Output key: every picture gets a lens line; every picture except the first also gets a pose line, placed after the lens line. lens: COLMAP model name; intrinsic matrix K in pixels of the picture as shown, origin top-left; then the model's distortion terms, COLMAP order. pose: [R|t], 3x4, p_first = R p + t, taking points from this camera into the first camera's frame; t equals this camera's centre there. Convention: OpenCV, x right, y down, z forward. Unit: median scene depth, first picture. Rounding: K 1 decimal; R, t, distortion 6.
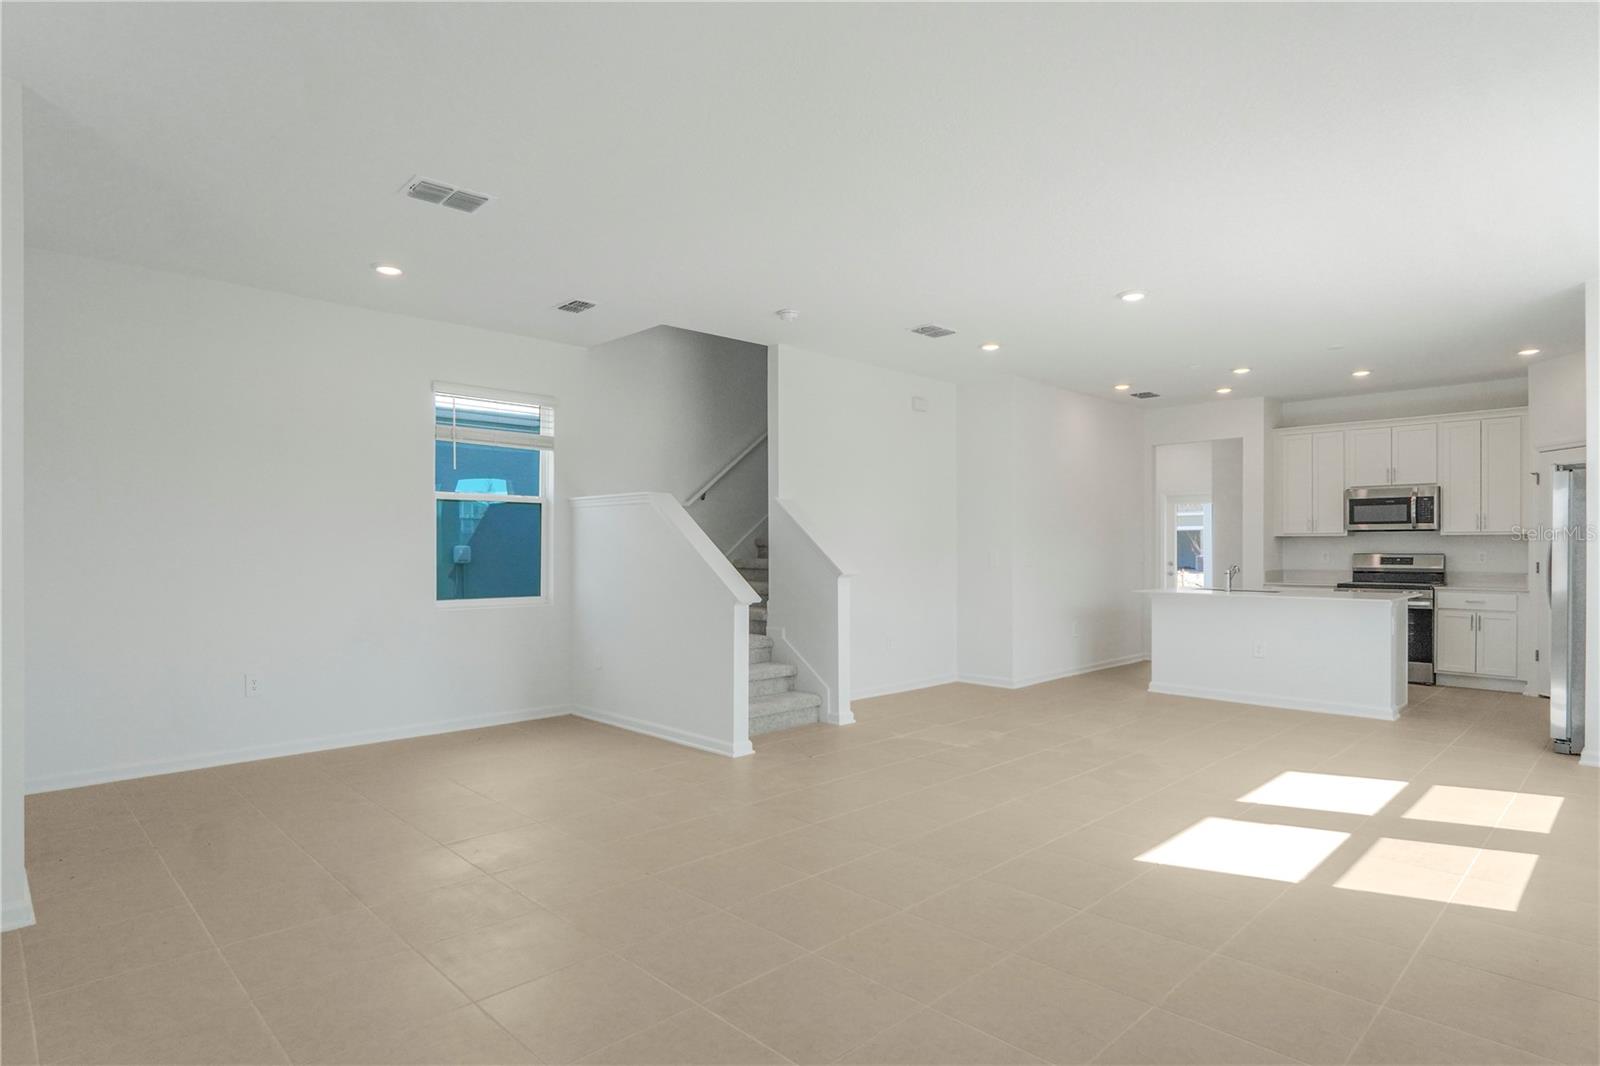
lens RADIAL K [[867.1, 0, 804.0], [0, 867.1, 542.5], [0, 0, 1]] dist [-0.002412, 0.000173]
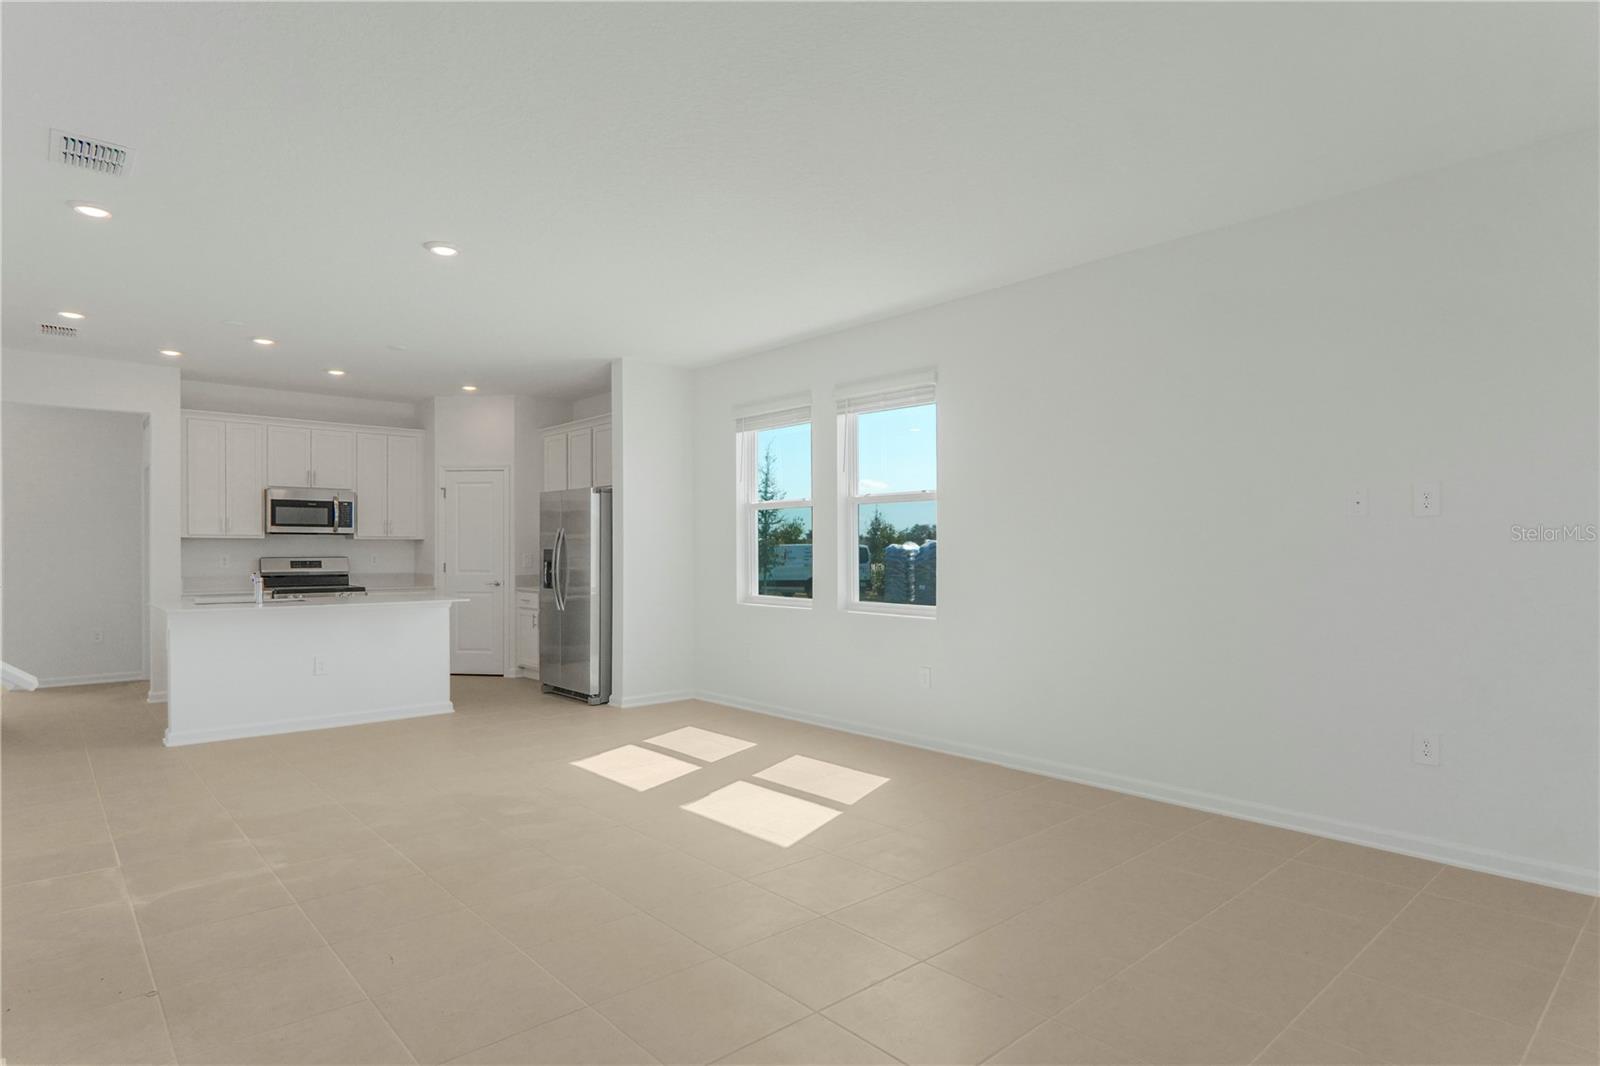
lens RADIAL K [[867.1, 0, 804.0], [0, 867.1, 542.5], [0, 0, 1]] dist [-0.002412, 0.000173]
pose [[0.050196, 0.007057, 0.998714, -0.286580], [-0.003654, 0.999970, -0.006882, 0.001006], [-0.998733, -0.003304, 0.050221, 0.395575]]
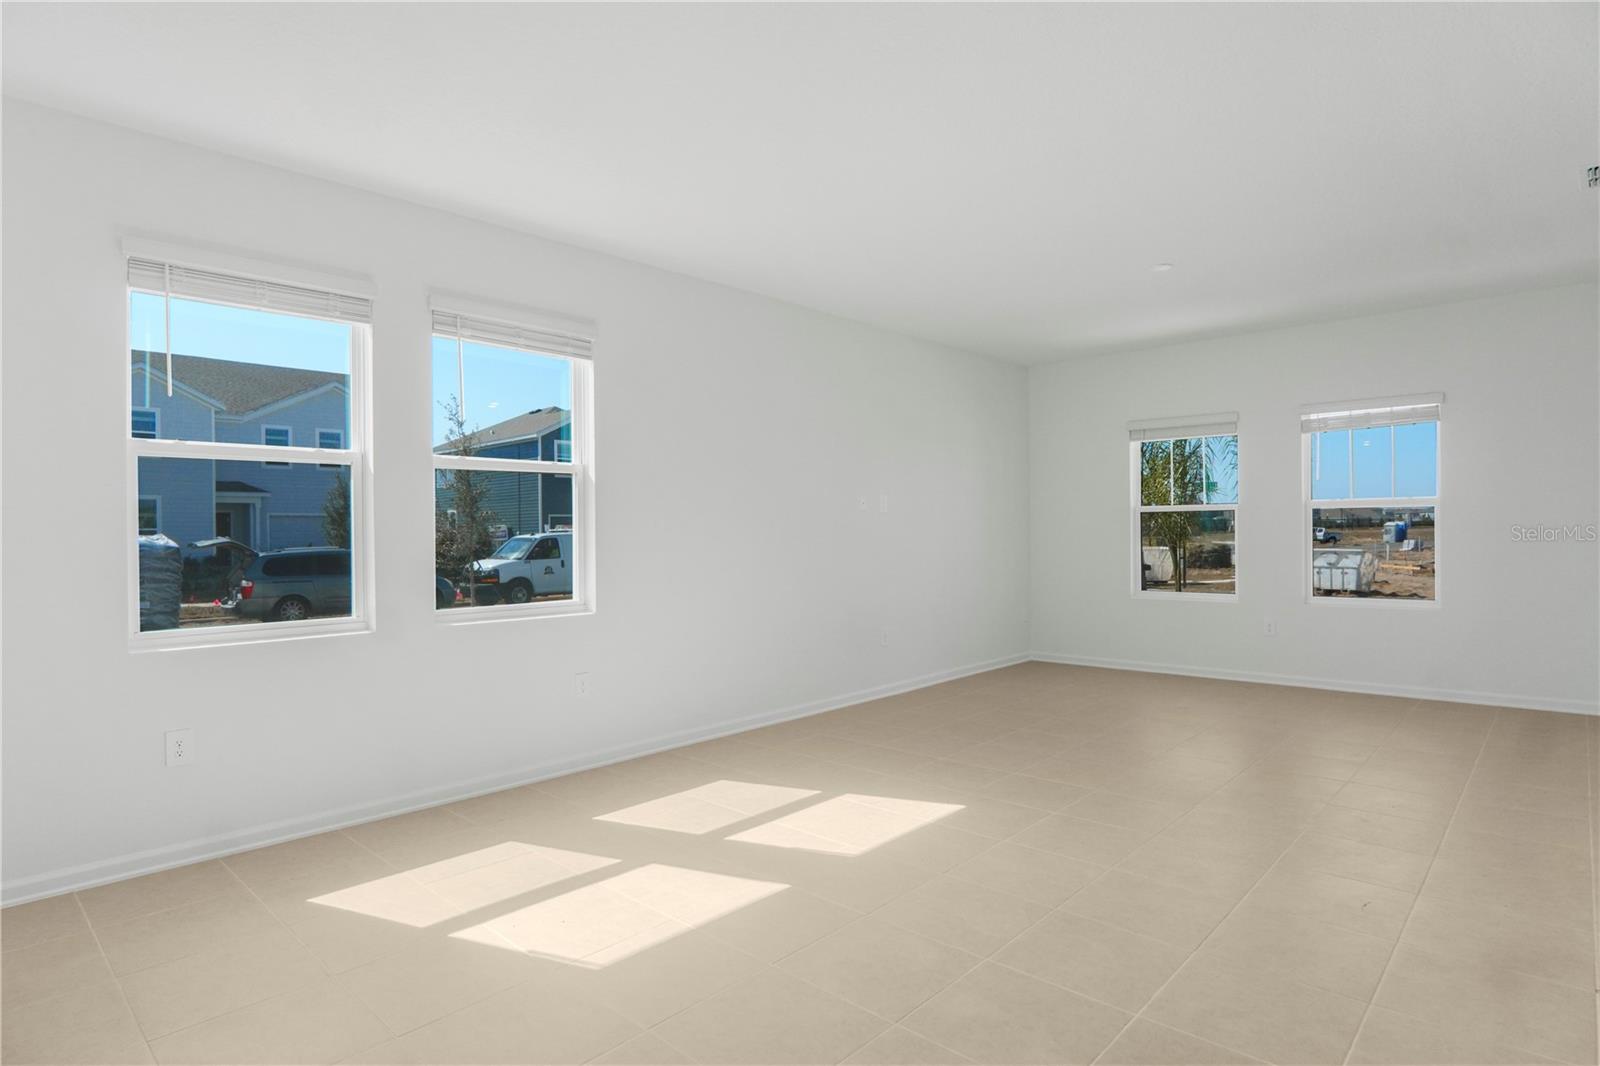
lens RADIAL K [[836.4, 0, 800.0], [0, 836.4, 533.0], [0, 0, 1]] dist [-0.032677, -0.000165]
pose [[-0.999481, 0.011362, -0.030152, 0.266818], [0.011598, 0.999903, -0.007668, 0.007174], [0.030062, -0.008014, -0.999516, 0.887535]]
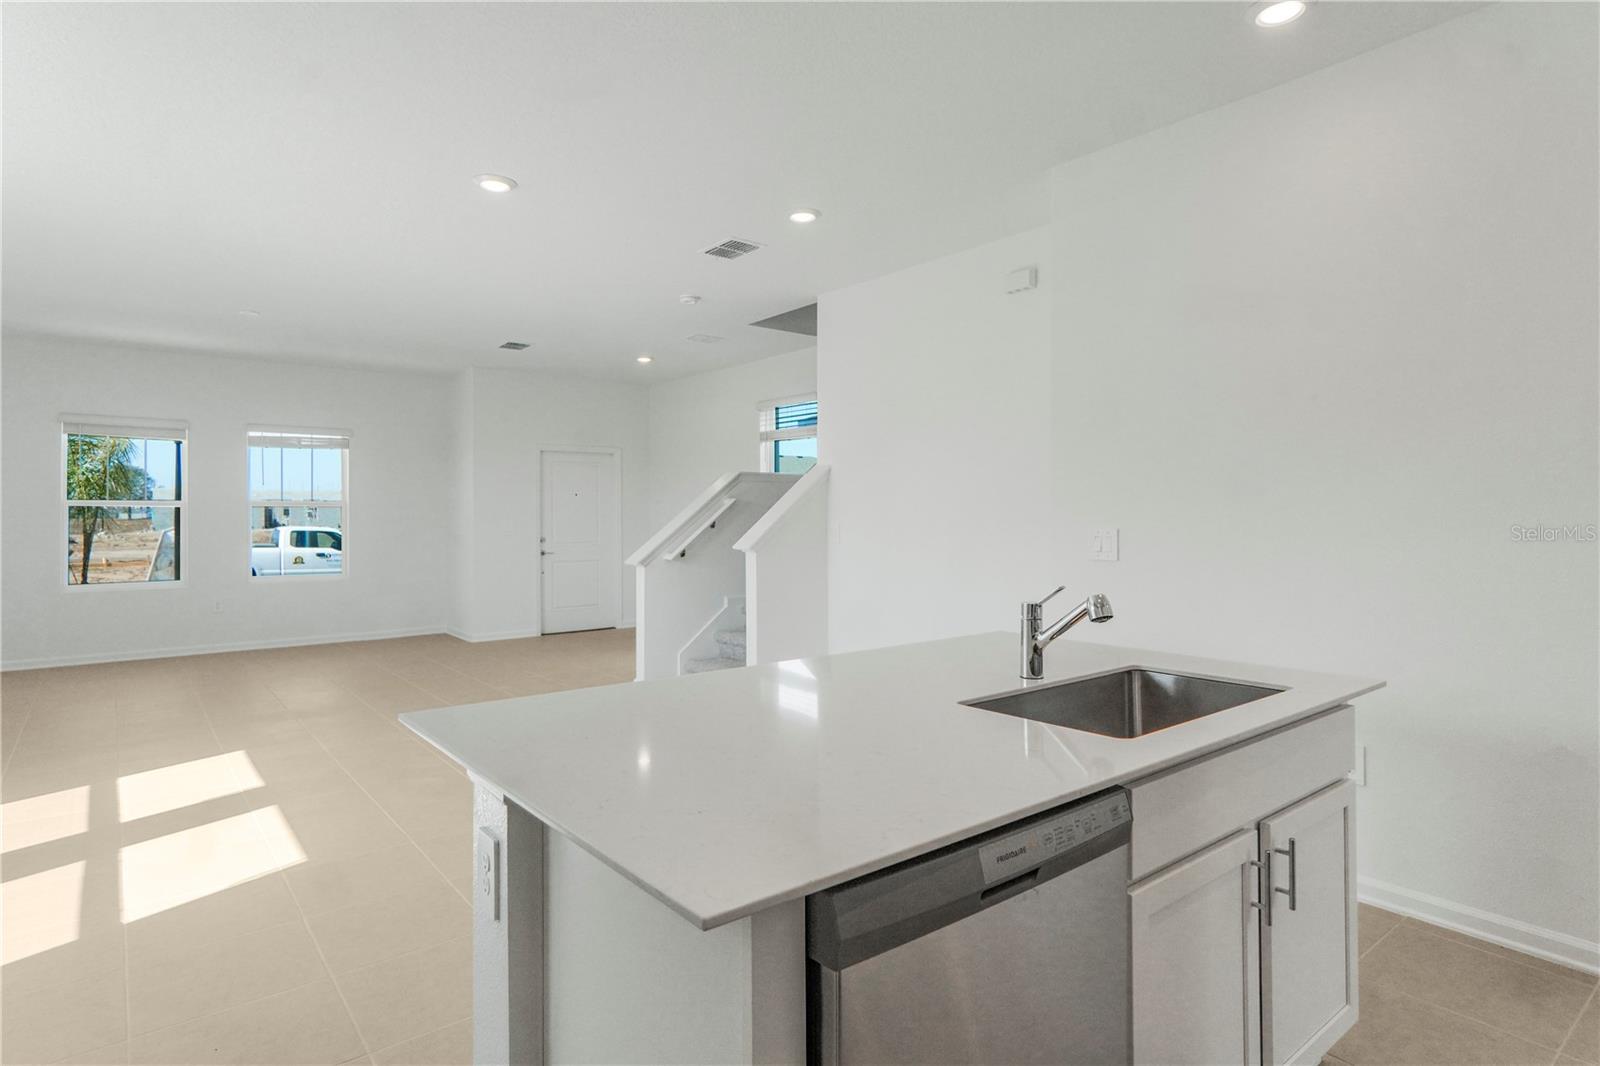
lens RADIAL K [[859.8, 0, 790.7], [0, 859.8, 530.4], [0, 0, 1]] dist [0.026145, 0.000803]
pose [[-0.103309, 0.016797, -0.994507, 0.705461], [0.011800, 0.999808, 0.015661, 0.002470], [0.994579, -0.010118, -0.103488, 0.860166]]
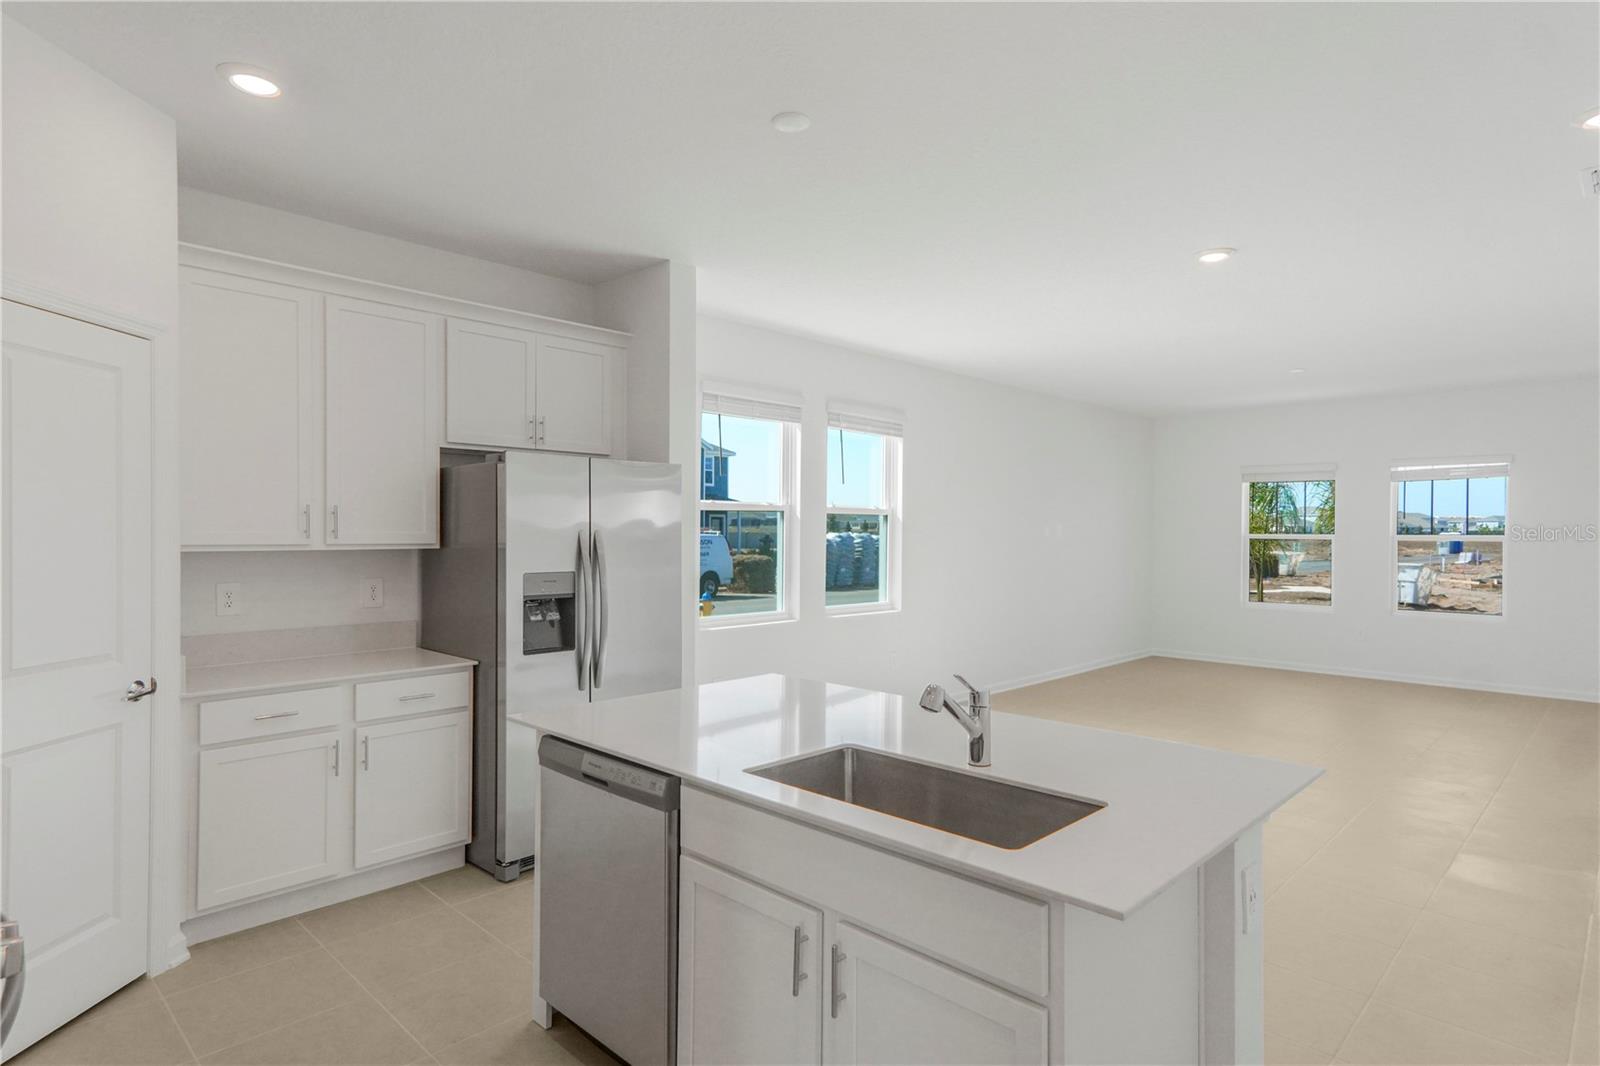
lens RADIAL K [[859.8, 0, 790.7], [0, 859.8, 530.4], [0, 0, 1]] dist [0.026145, 0.000803]
pose [[-0.999909, -0.005474, -0.012339, 0.502891], [-0.005377, 0.999954, -0.007895, -0.016089], [0.012381, -0.007828, -0.999893, 1.161091]]
